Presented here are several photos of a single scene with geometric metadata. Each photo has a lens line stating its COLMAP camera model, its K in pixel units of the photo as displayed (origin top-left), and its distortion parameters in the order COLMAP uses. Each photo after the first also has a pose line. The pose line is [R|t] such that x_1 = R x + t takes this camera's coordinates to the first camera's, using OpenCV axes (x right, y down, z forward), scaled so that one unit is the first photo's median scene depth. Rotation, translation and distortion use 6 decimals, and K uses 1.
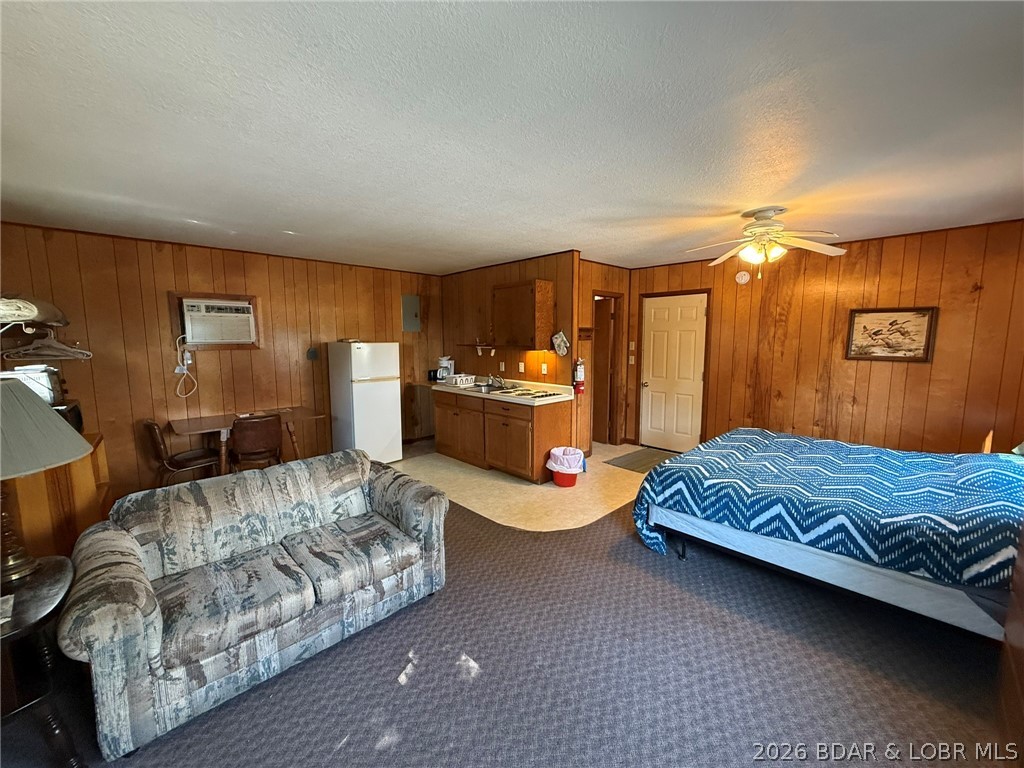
lens RADIAL K [[408.6, 0, 512.0], [0, 408.6, 384.0], [0, 0, 1]] dist [-0.000915, 0.000123]
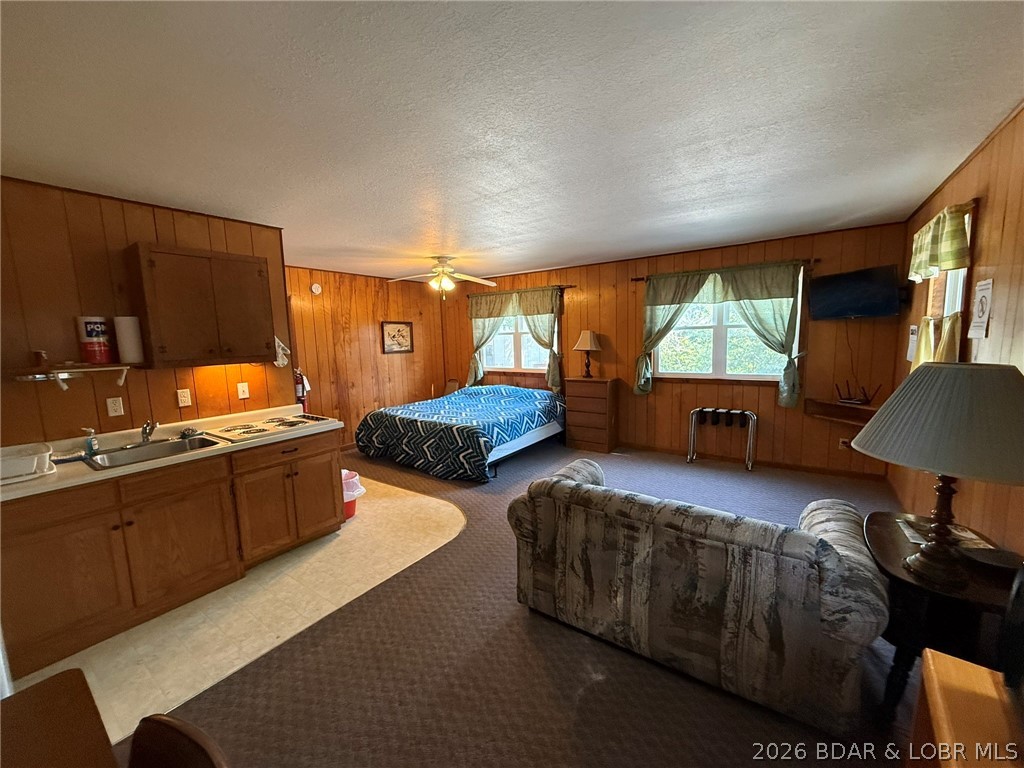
lens RADIAL K [[408.6, 0, 512.0], [0, 408.6, 384.0], [0, 0, 1]] dist [-0.000915, 0.000123]
pose [[-0.186481, -0.107489, 0.976561, -0.674825], [0.145133, 0.980077, 0.135591, -0.077069], [-0.971680, 0.167016, -0.167165, 0.709160]]
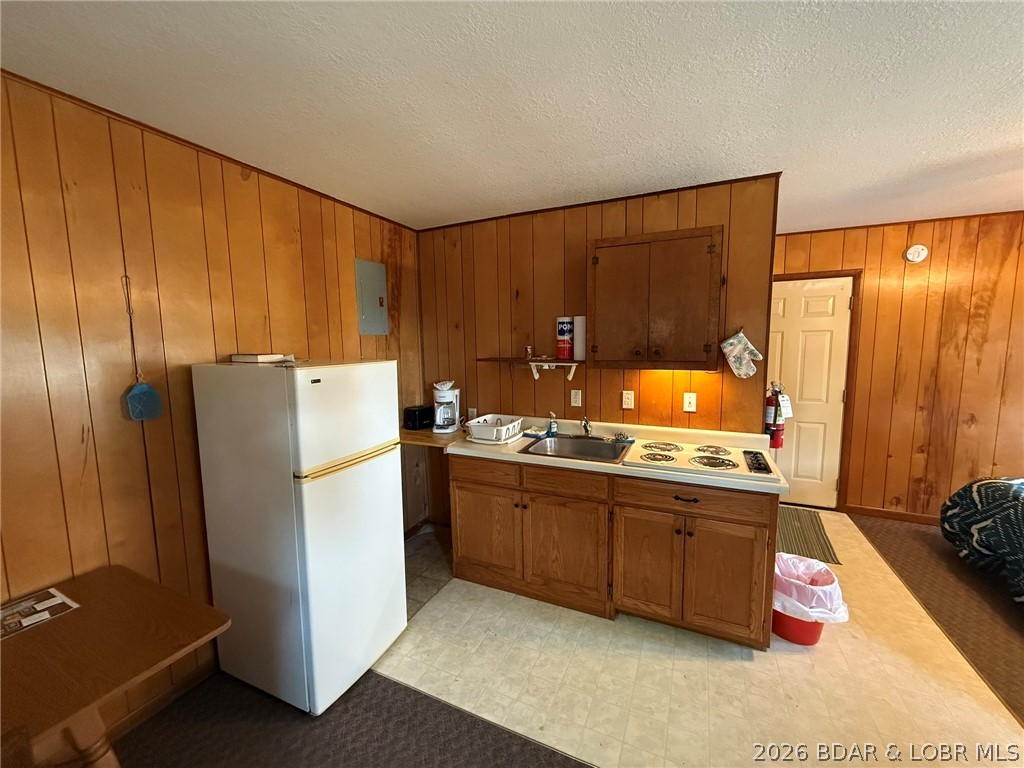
lens RADIAL K [[408.6, 0, 512.0], [0, 408.6, 384.0], [0, 0, 1]] dist [-0.000915, 0.000123]
pose [[0.931826, -0.049324, 0.359537, -0.341139], [0.052621, 0.998614, 0.000616, -0.076211], [-0.359069, 0.018346, 0.933131, 0.605180]]
